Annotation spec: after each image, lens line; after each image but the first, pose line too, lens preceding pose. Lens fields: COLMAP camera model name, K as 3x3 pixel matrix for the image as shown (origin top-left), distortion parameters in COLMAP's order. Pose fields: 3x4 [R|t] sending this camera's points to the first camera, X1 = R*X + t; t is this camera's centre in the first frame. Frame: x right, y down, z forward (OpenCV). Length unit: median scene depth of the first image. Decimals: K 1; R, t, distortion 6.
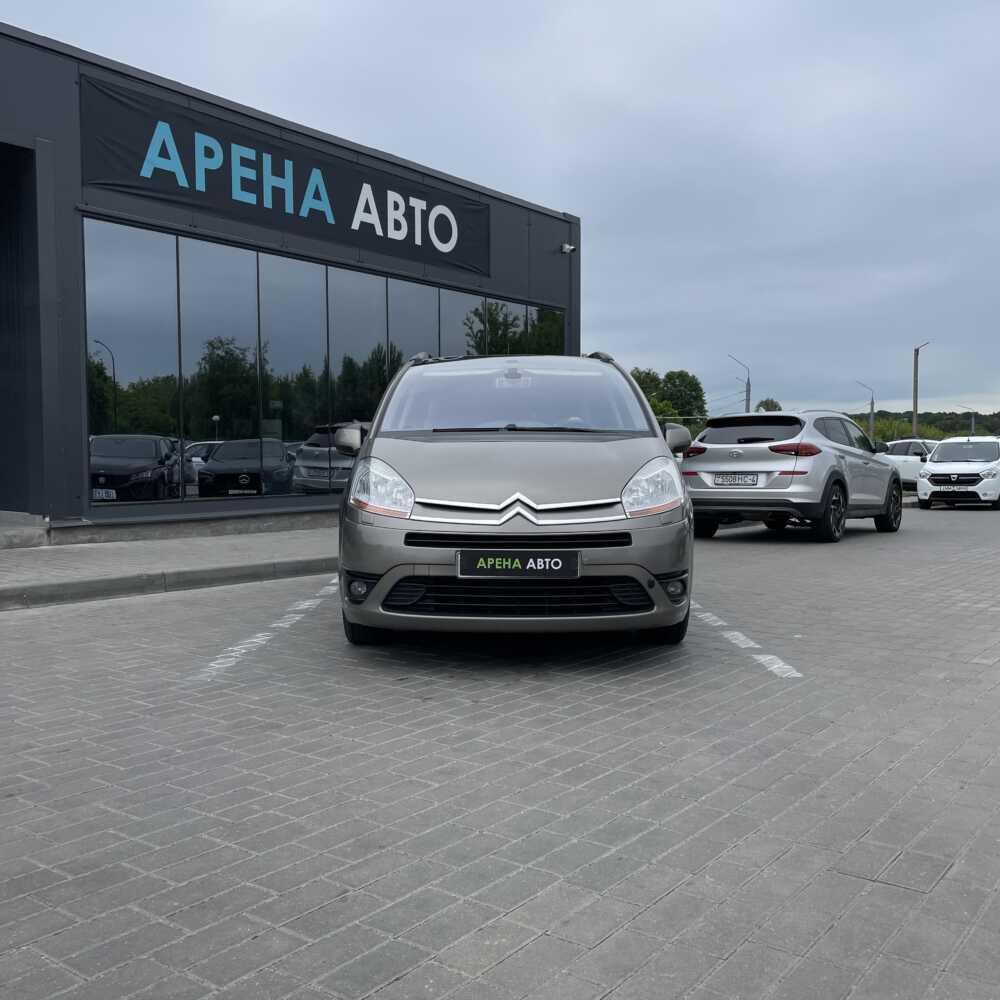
lens RADIAL K [[1010.9, 0, 500.9], [0, 1010.9, 478.9], [0, 0, 1]] dist [0.095287, -0.141955]
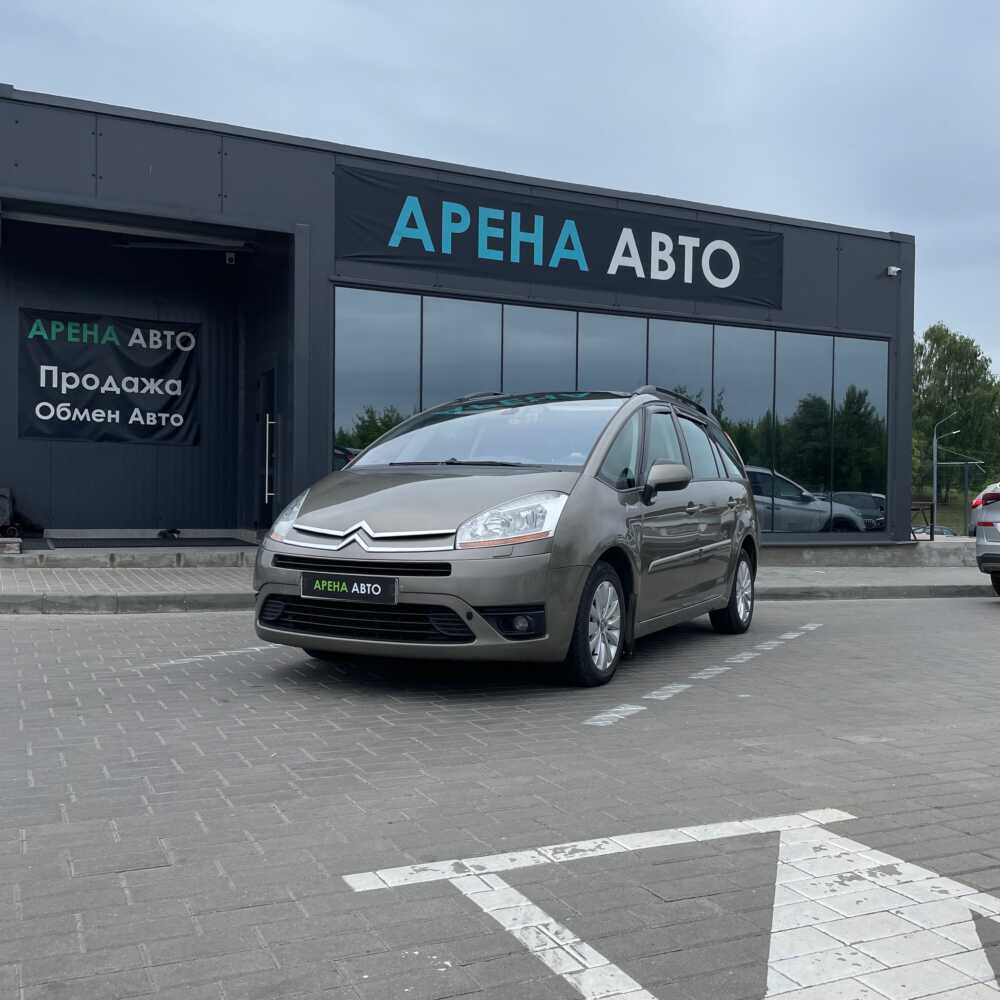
lens RADIAL K [[1025.5, 0, 489.8], [0, 1025.5, 488.1], [0, 0, 1]] dist [0.101143, -0.154287]
pose [[0.886540, 0.012109, -0.462494, 0.260927], [-0.029076, 0.999140, -0.029576, 0.002961], [0.461738, 0.039668, 0.886129, 0.044533]]
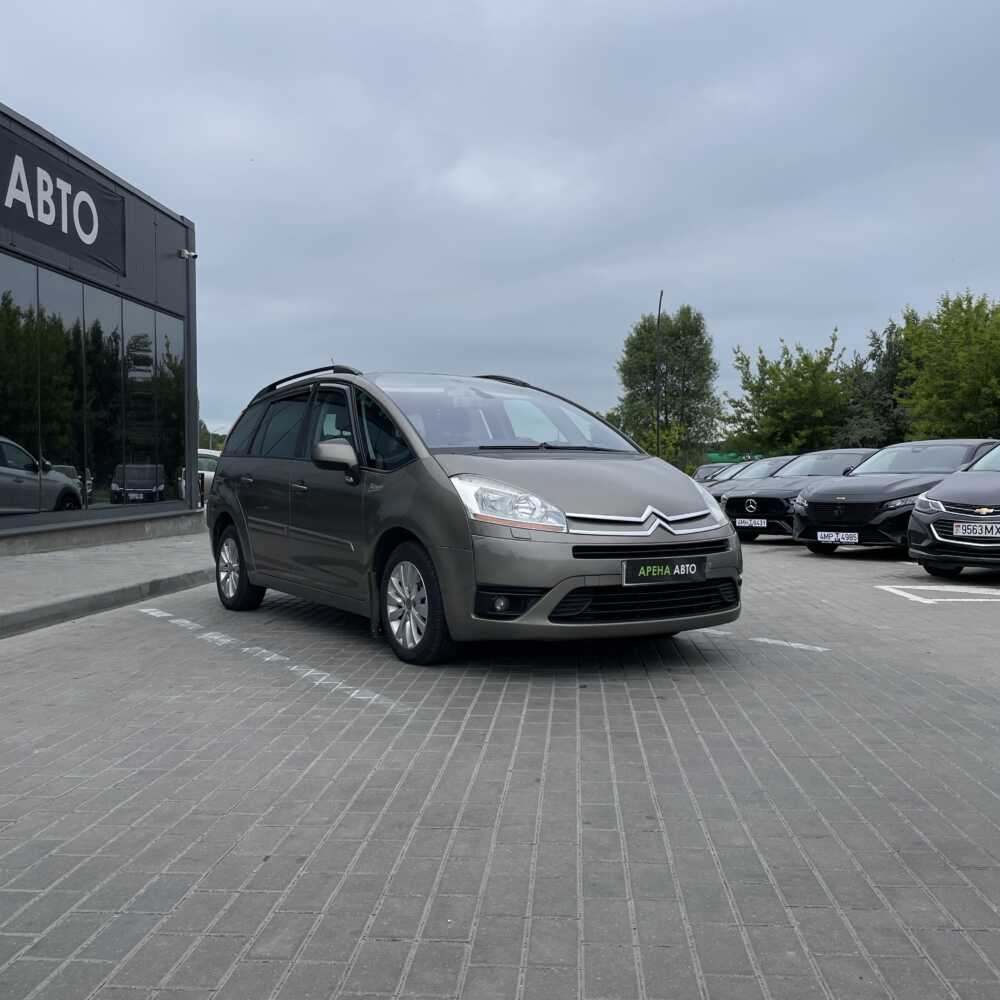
lens RADIAL K [[1010.9, 0, 500.9], [0, 1010.9, 478.9], [0, 0, 1]] dist [0.095287, -0.141955]
pose [[0.843936, -0.001525, 0.536441, -0.294072], [0.010902, 0.999838, -0.014310, -0.000834], [-0.536333, 0.017925, 0.843816, 0.064883]]
